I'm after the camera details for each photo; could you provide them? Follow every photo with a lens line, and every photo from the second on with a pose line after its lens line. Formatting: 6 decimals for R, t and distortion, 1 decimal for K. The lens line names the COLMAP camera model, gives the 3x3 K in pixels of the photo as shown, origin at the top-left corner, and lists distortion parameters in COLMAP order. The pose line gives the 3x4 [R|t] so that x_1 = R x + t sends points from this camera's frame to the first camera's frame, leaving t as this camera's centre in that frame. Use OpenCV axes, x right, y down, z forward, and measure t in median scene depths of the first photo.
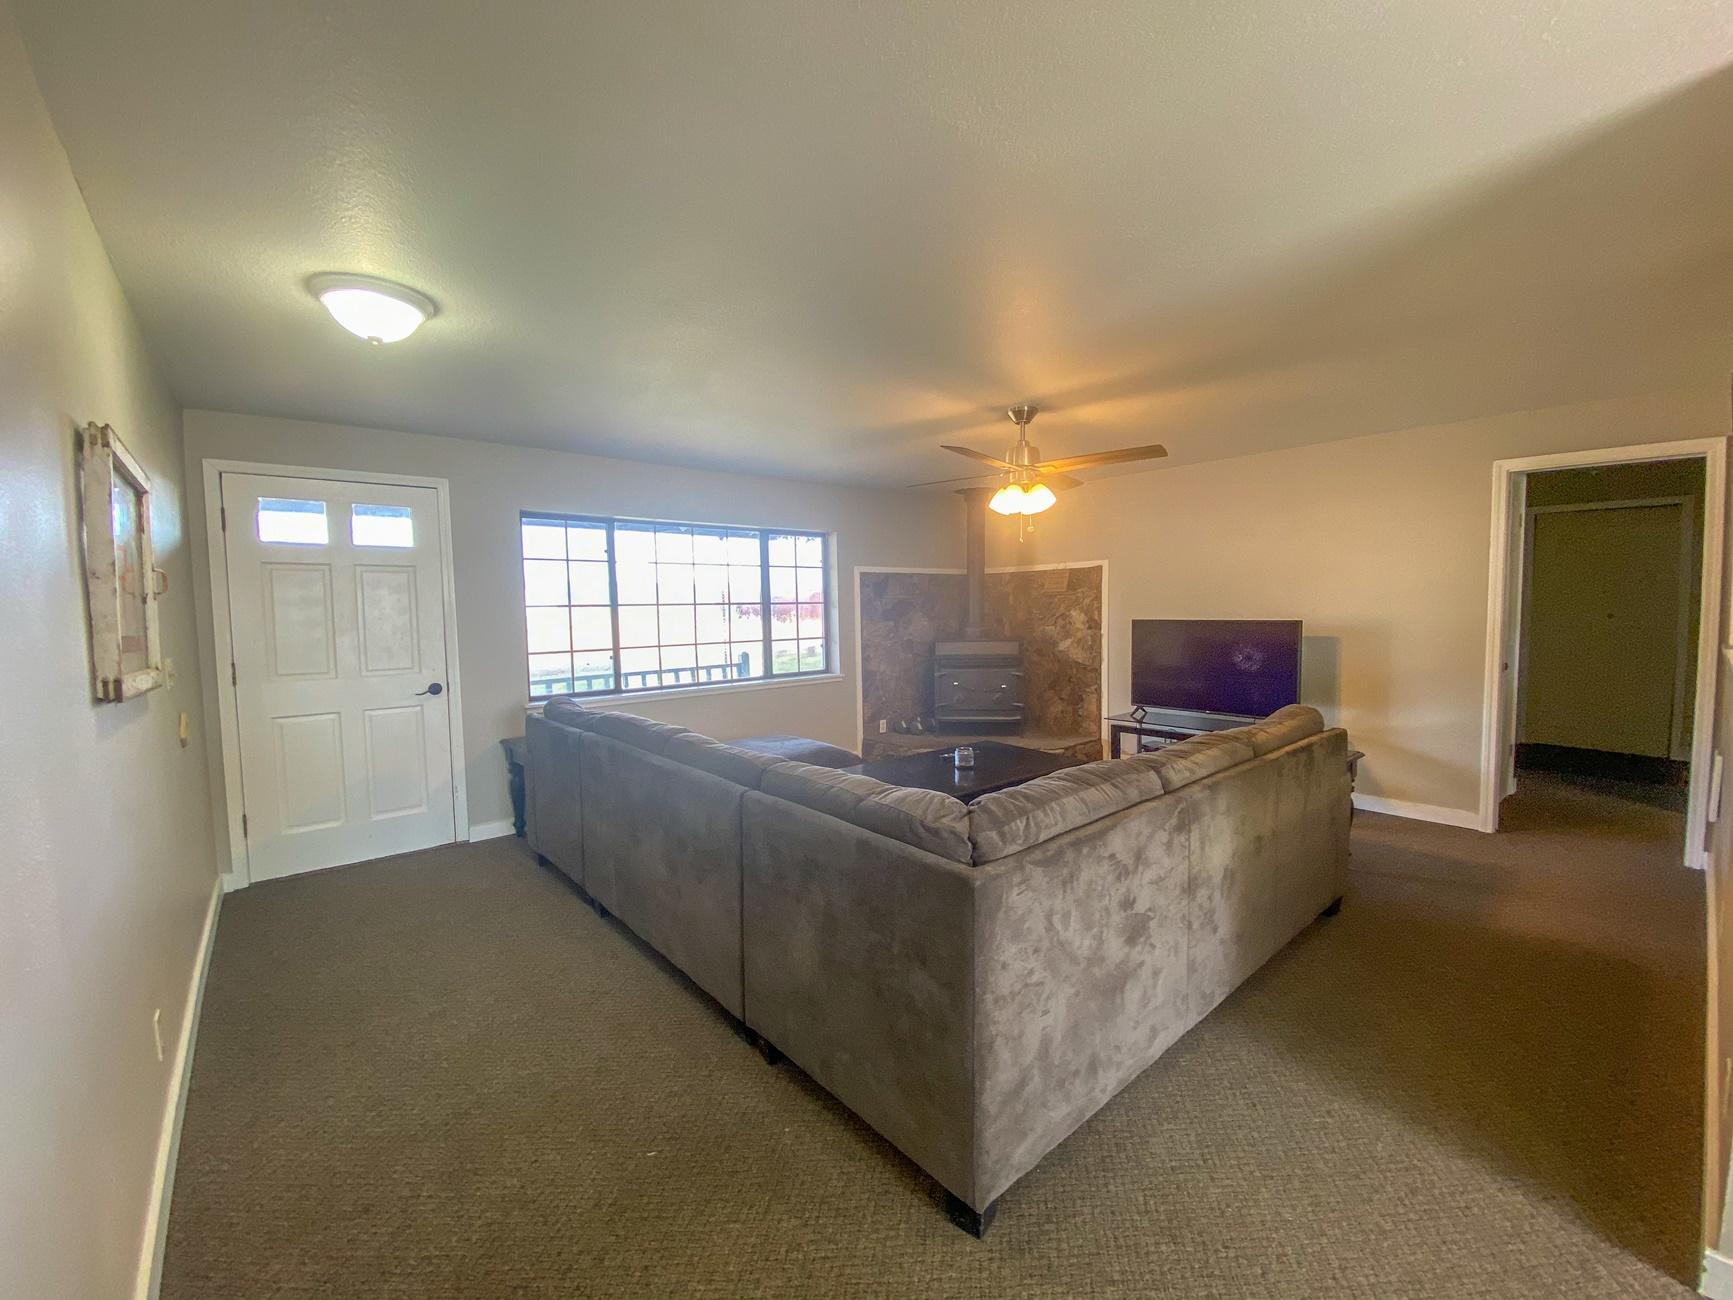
lens RADIAL K [[680.9, 0, 866.5], [0, 680.9, 650.0], [0, 0, 1]] dist [0.000945, -0.000161]
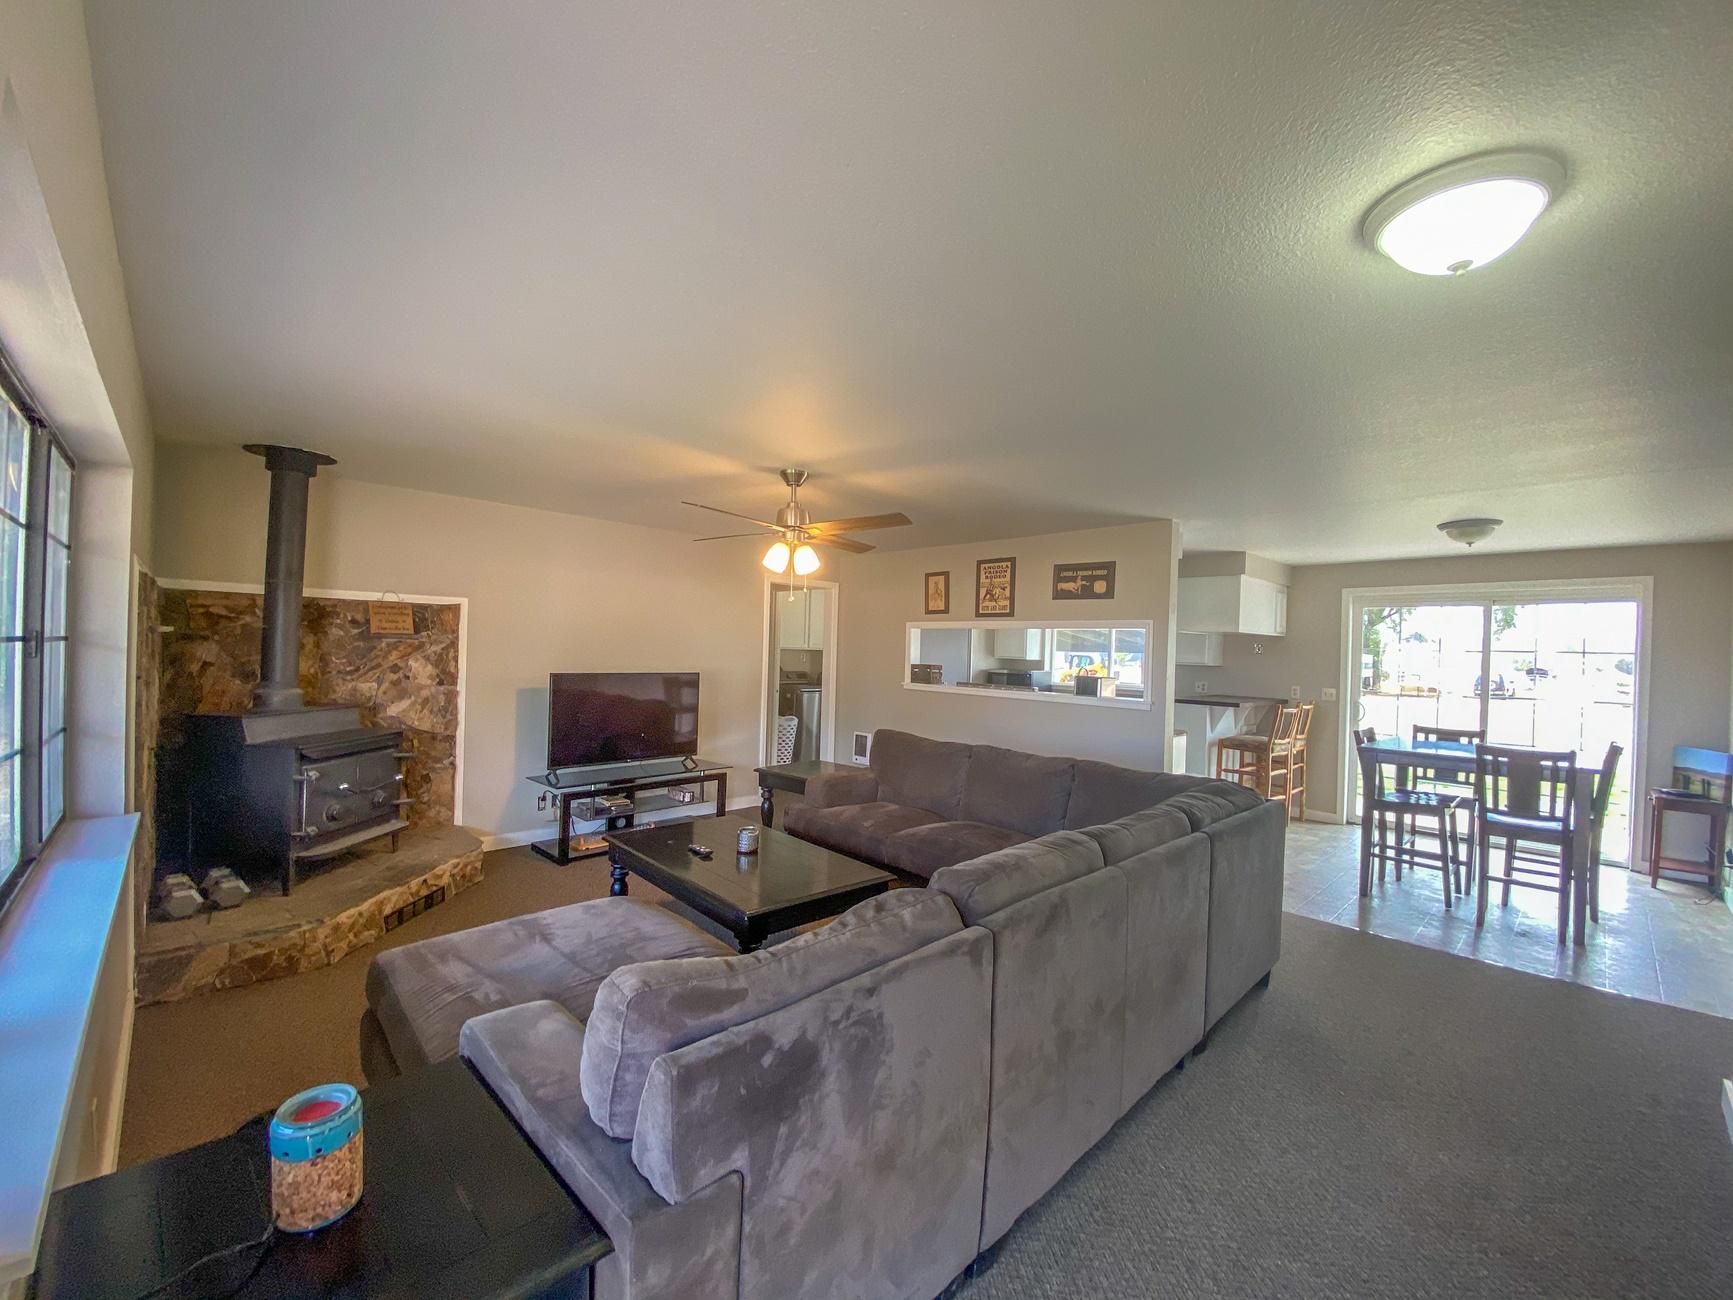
lens RADIAL K [[680.9, 0, 866.5], [0, 680.9, 650.0], [0, 0, 1]] dist [0.000945, -0.000161]
pose [[-0.062425, 0.017602, 0.997894, -0.516336], [0.038602, 0.999139, -0.015209, -0.044460], [-0.997303, 0.037571, -0.063050, 0.635864]]
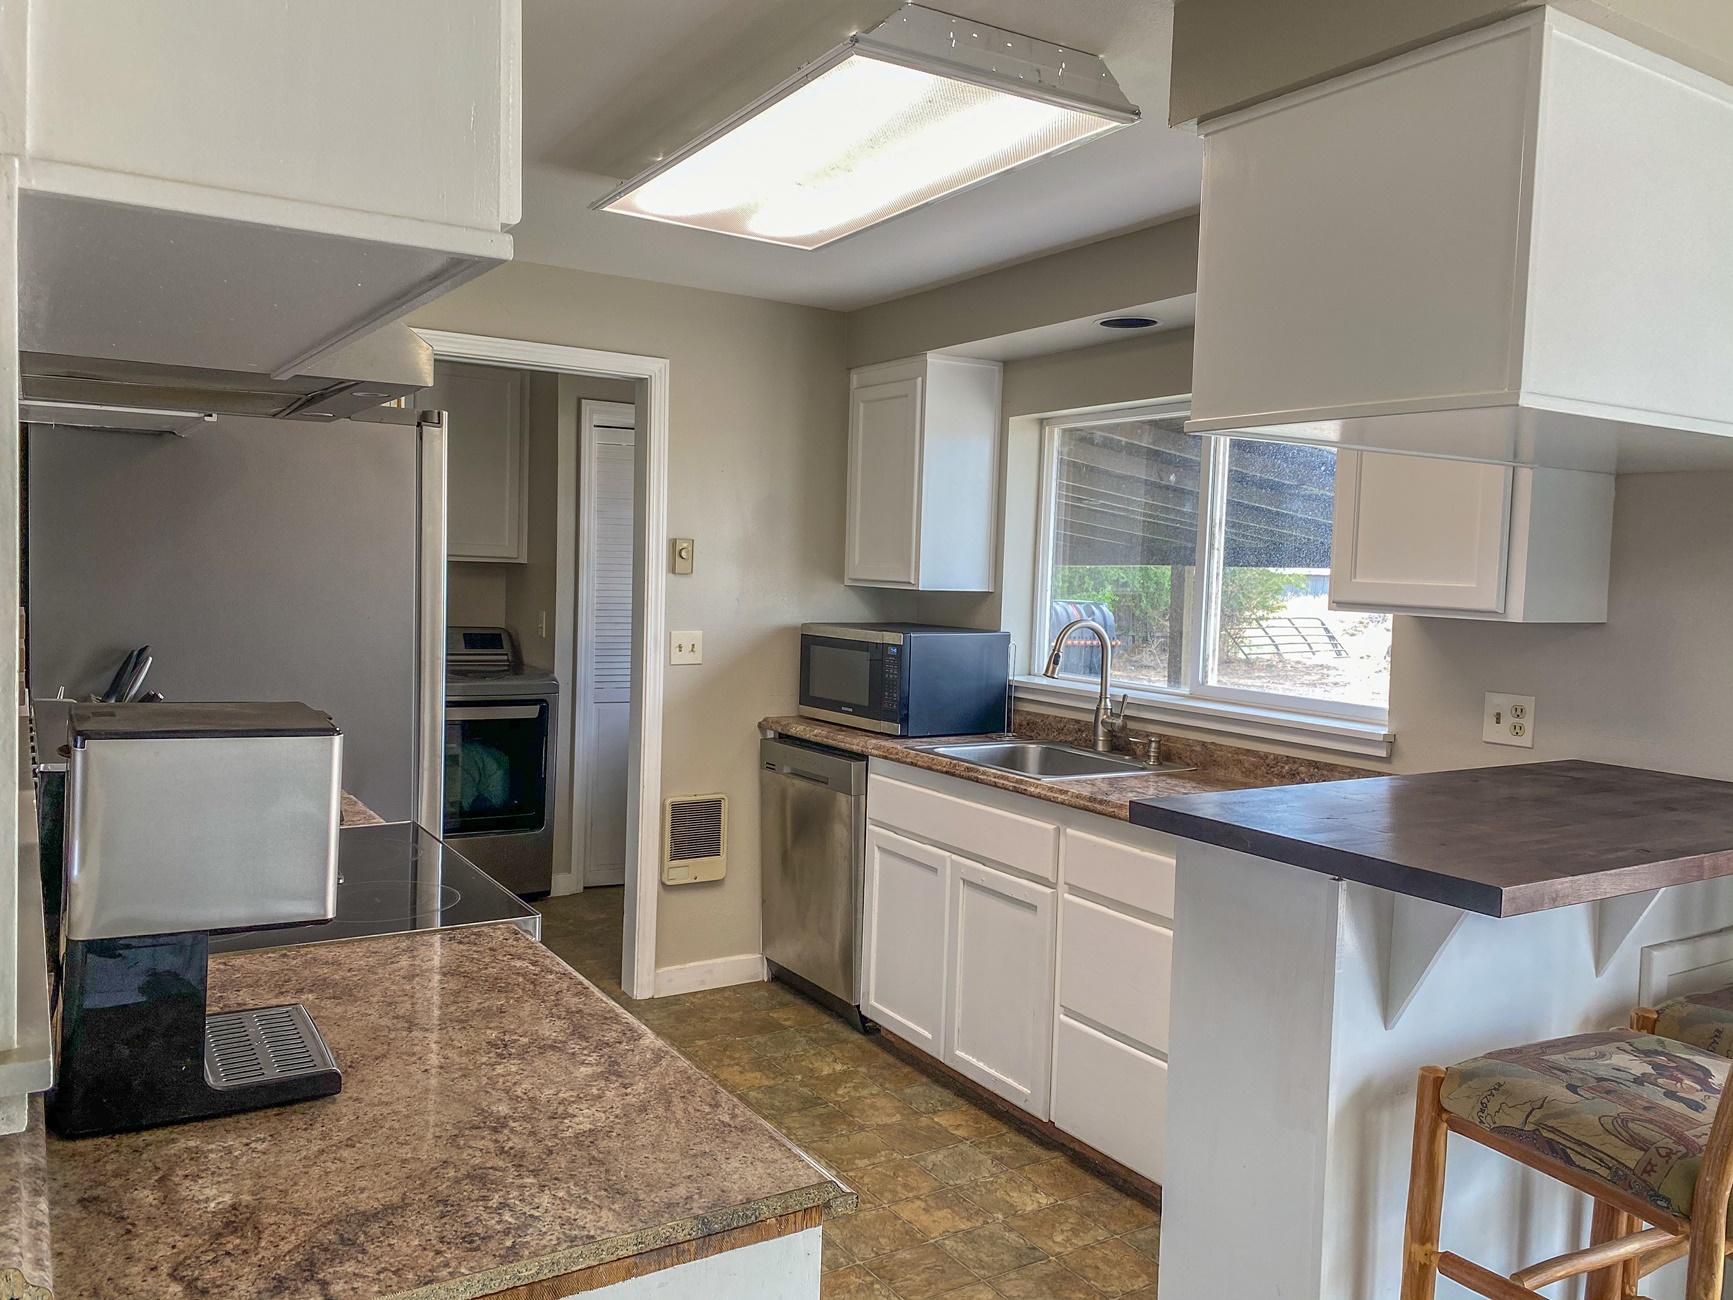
lens RADIAL K [[1299.3, 0, 845.7], [0, 1299.3, 642.0], [0, 0, 1]] dist [0.031027, -0.042124]
pose [[0.120656, -0.034689, 0.992088, 0.206542], [0.032697, 0.998986, 0.030954, -0.025651], [-0.992156, 0.028704, 0.121667, 0.098779]]
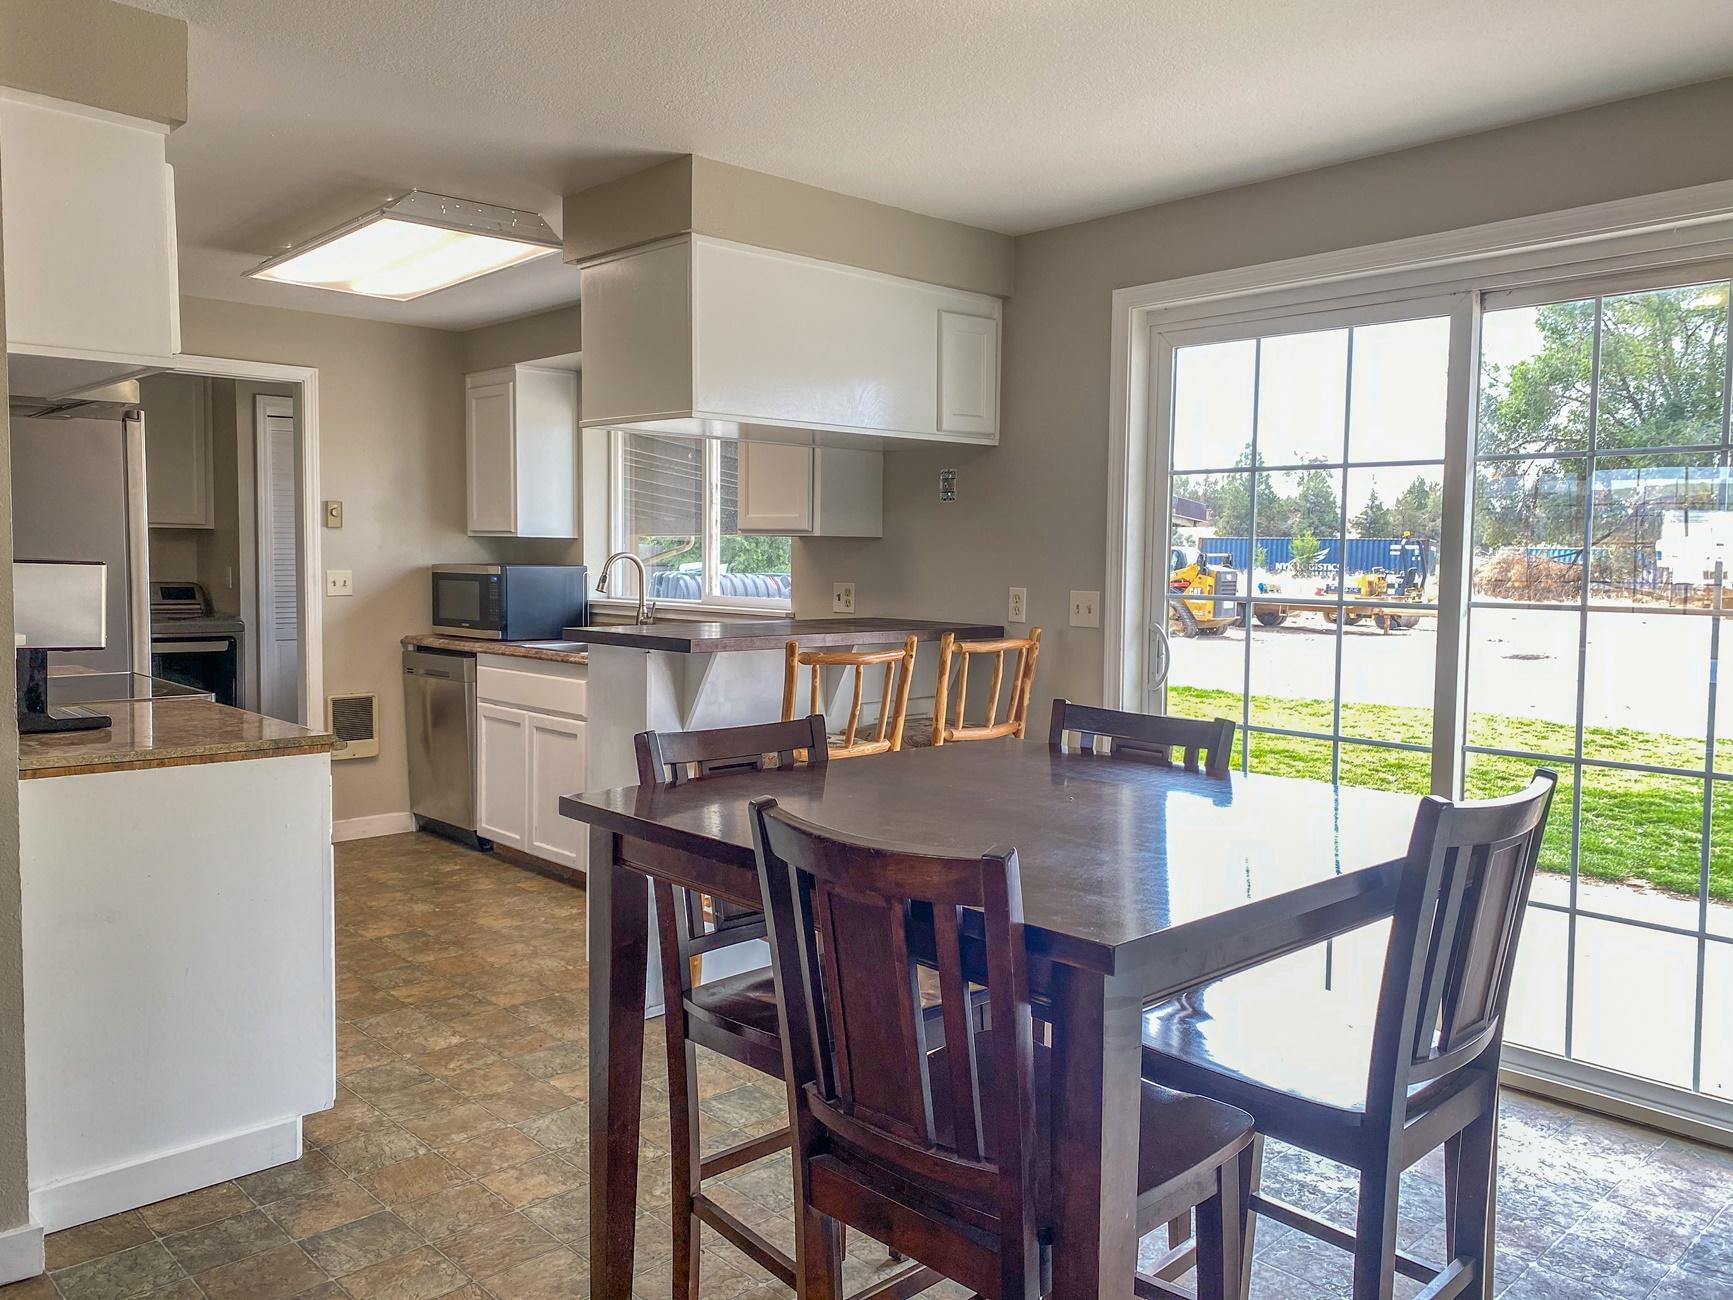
lens RADIAL K [[1299.3, 0, 845.7], [0, 1299.3, 642.0], [0, 0, 1]] dist [0.031027, -0.042124]
pose [[-0.079288, -0.047605, 0.995714, -0.134601], [0.056849, 0.997018, 0.052194, 0.017165], [-0.995229, 0.060744, -0.076345, -0.042403]]
